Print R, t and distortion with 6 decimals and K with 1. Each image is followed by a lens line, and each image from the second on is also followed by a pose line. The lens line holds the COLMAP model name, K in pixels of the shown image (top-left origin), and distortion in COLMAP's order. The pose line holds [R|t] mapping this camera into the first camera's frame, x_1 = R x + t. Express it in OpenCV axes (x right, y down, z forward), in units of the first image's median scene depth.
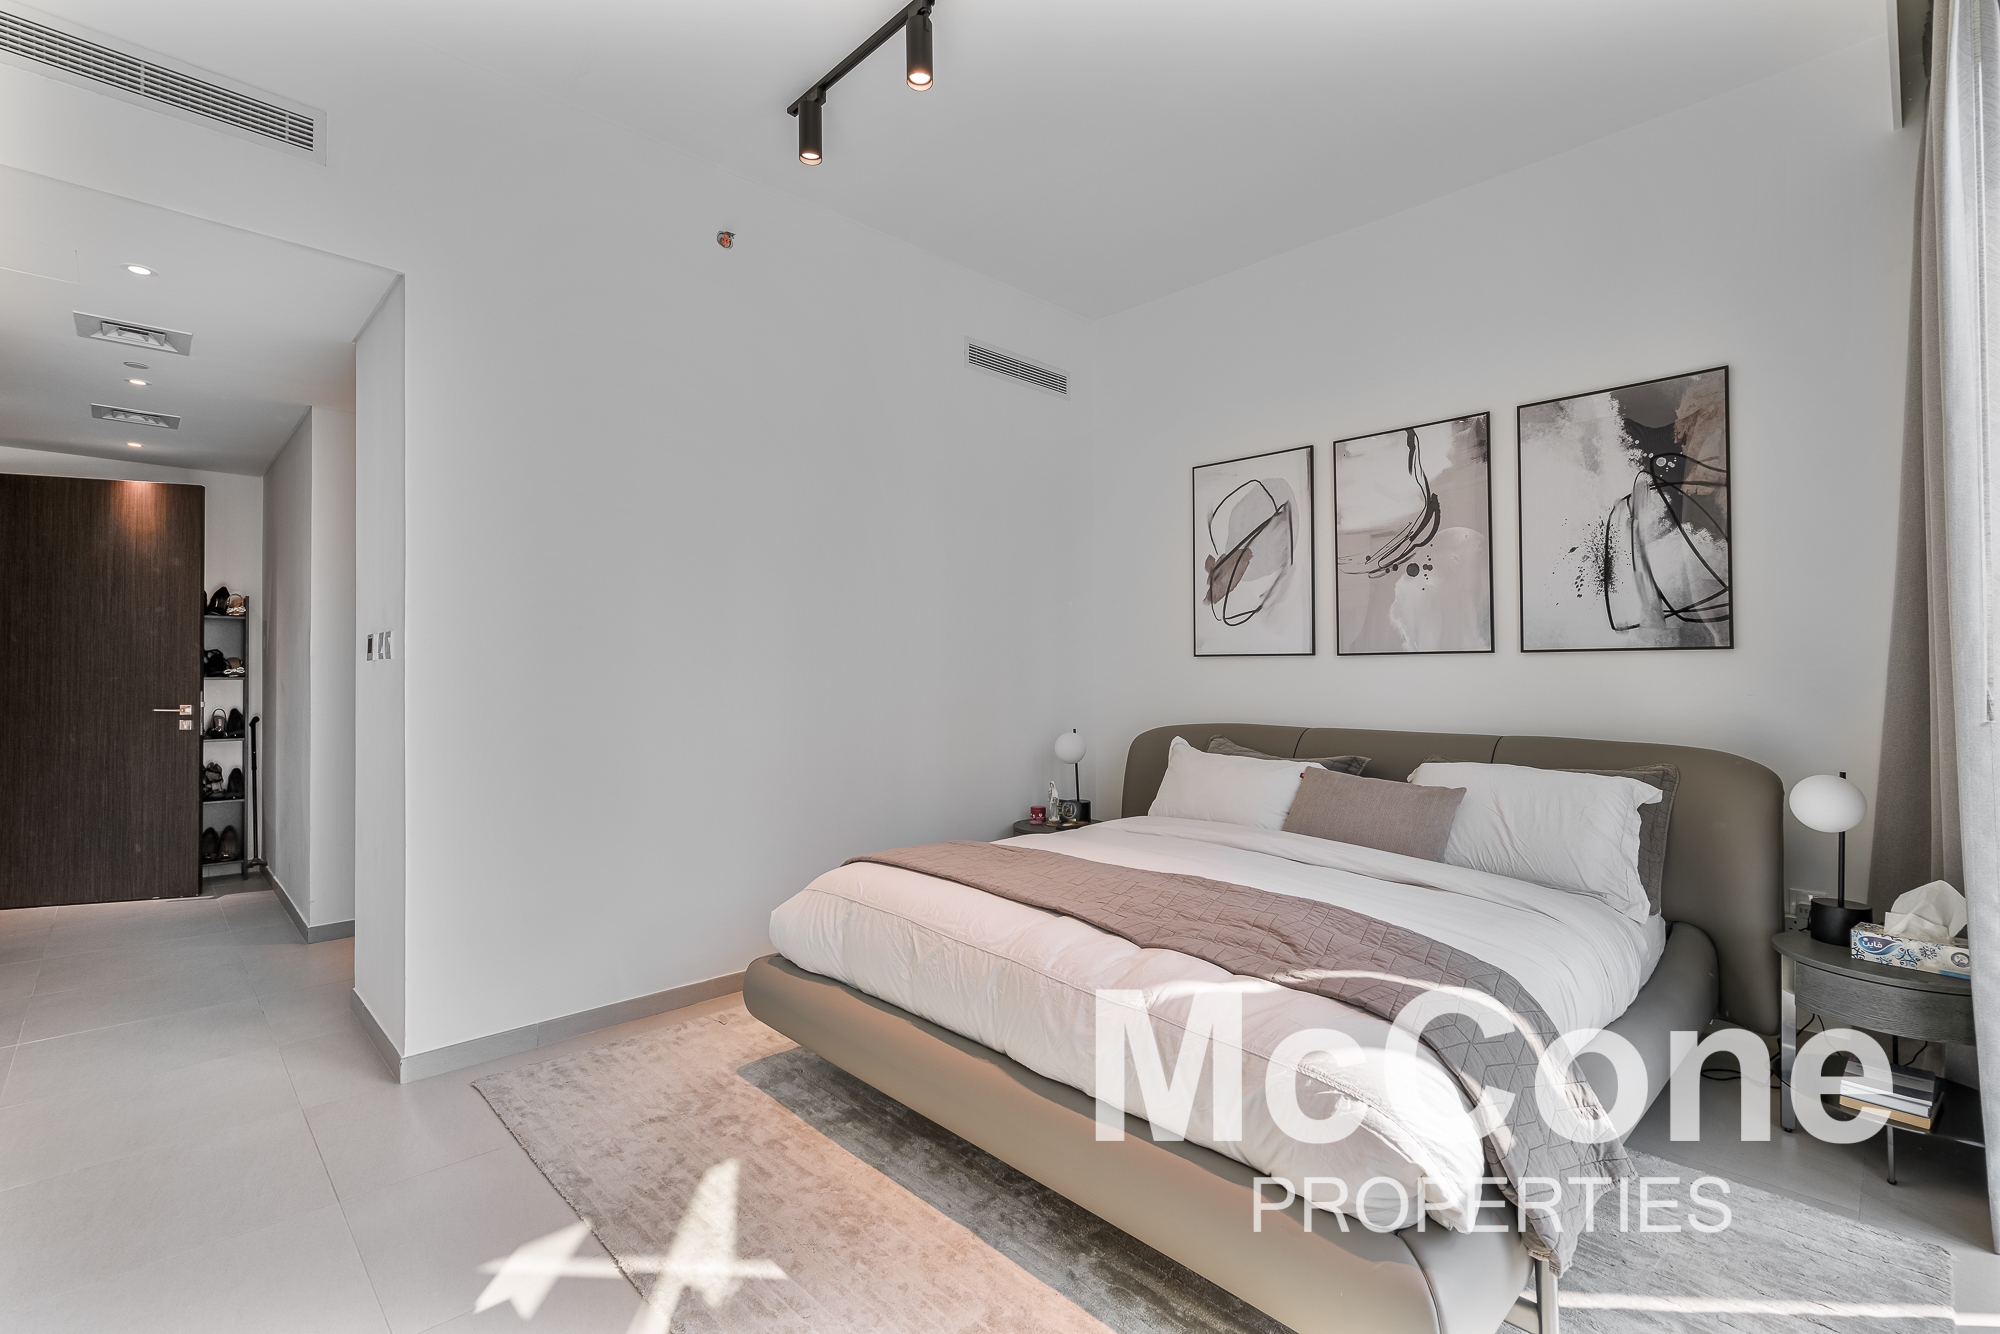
lens RADIAL K [[906.9, 0, 1002.4], [0, 906.9, 657.2], [0, 0, 1]] dist [-0.004718, -0.000238]
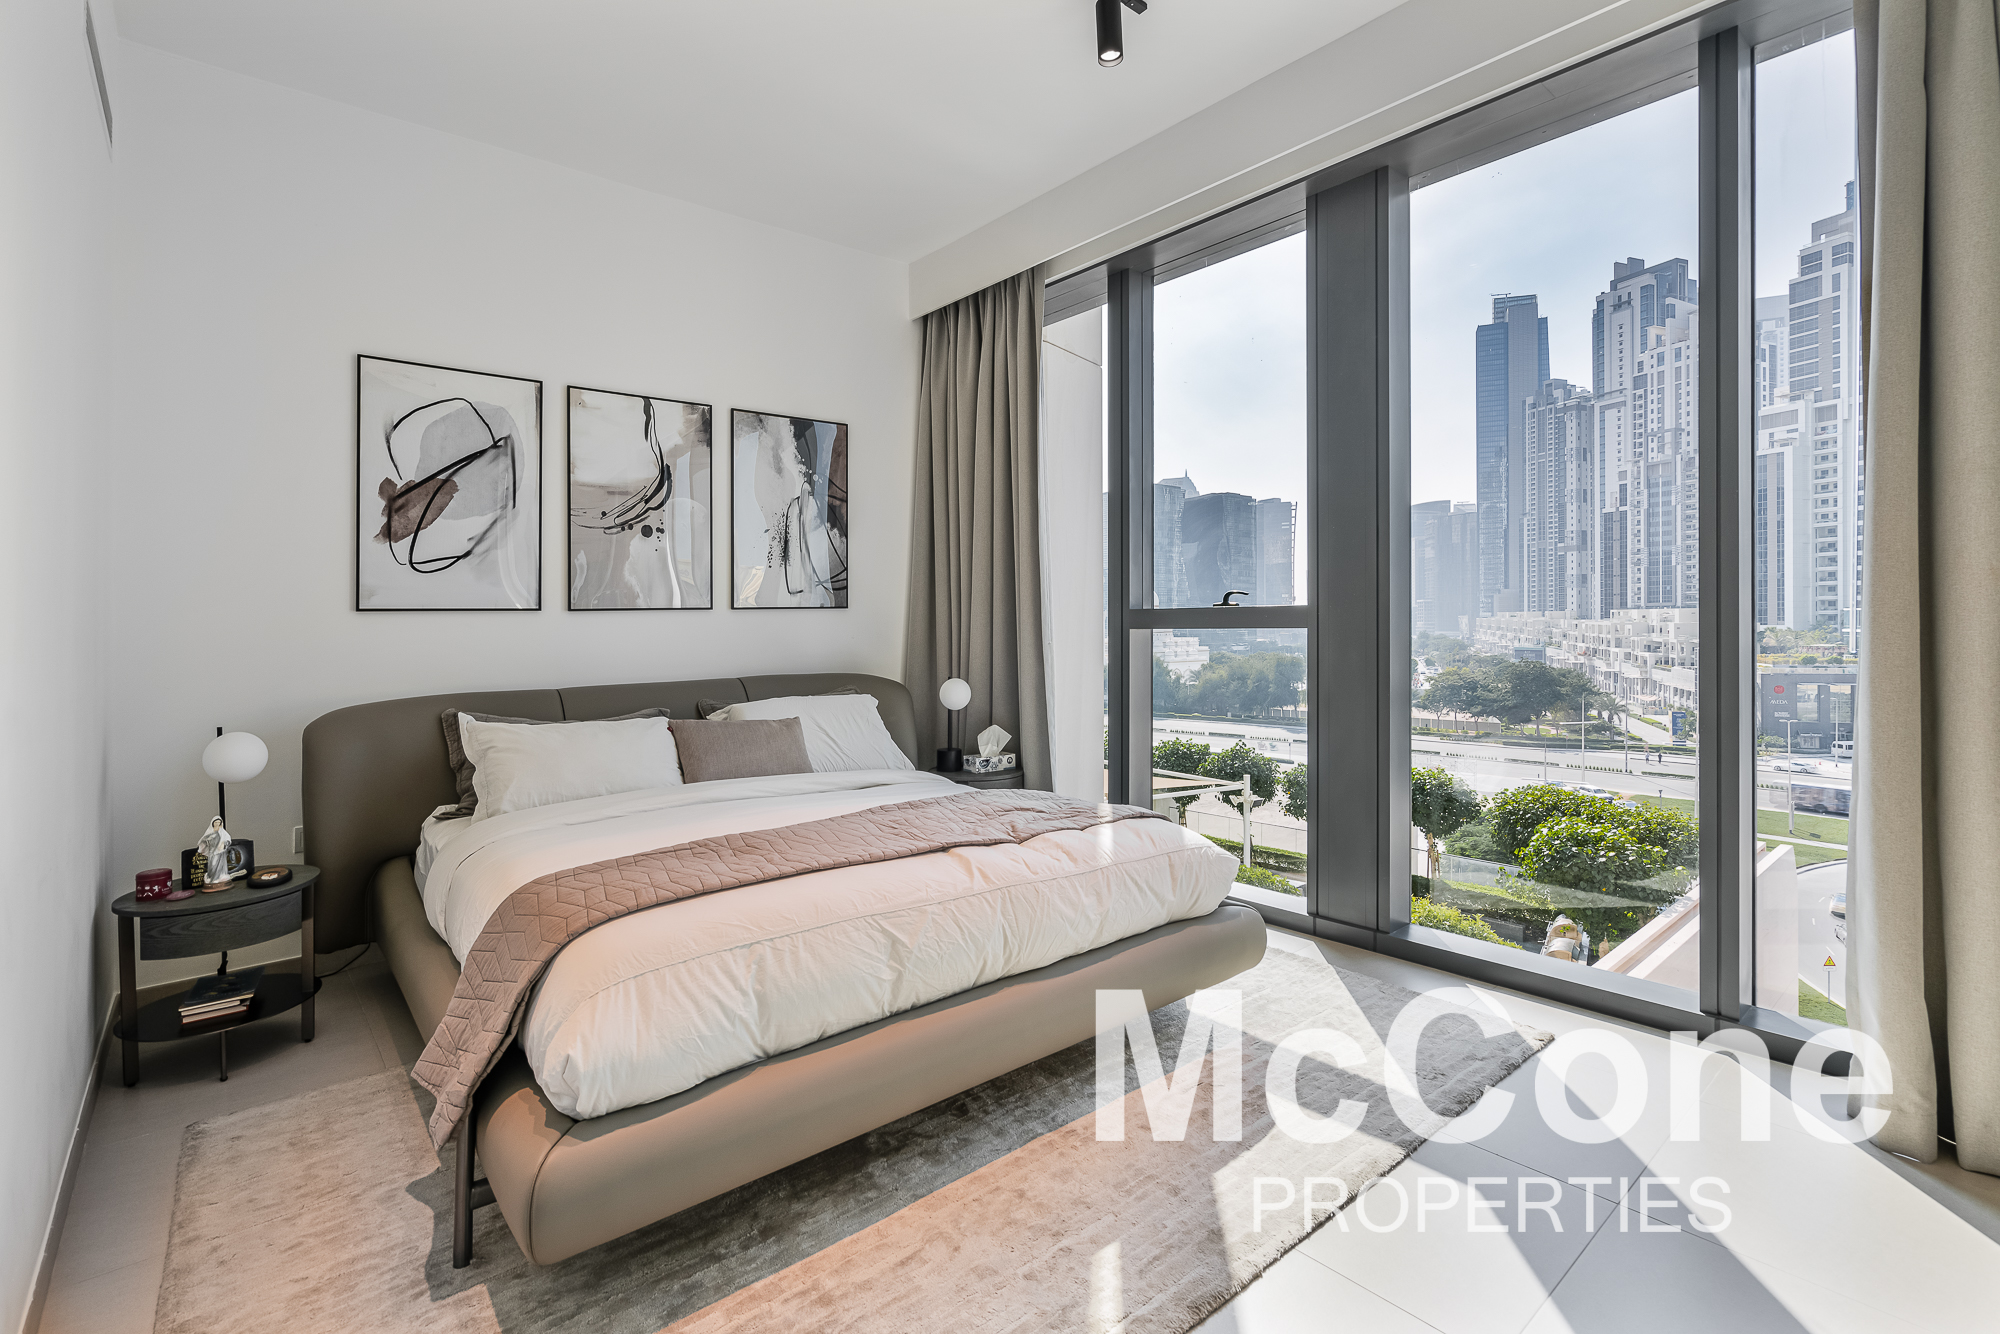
lens RADIAL K [[906.9, 0, 1012.4], [0, 906.9, 621.0], [0, 0, 1]] dist [-0.004718, -0.000238]
pose [[0.062456, -0.002016, 0.998046, -0.581592], [0.002812, 0.999994, 0.001844, 0.008549], [-0.998044, 0.002691, 0.062461, 0.503205]]
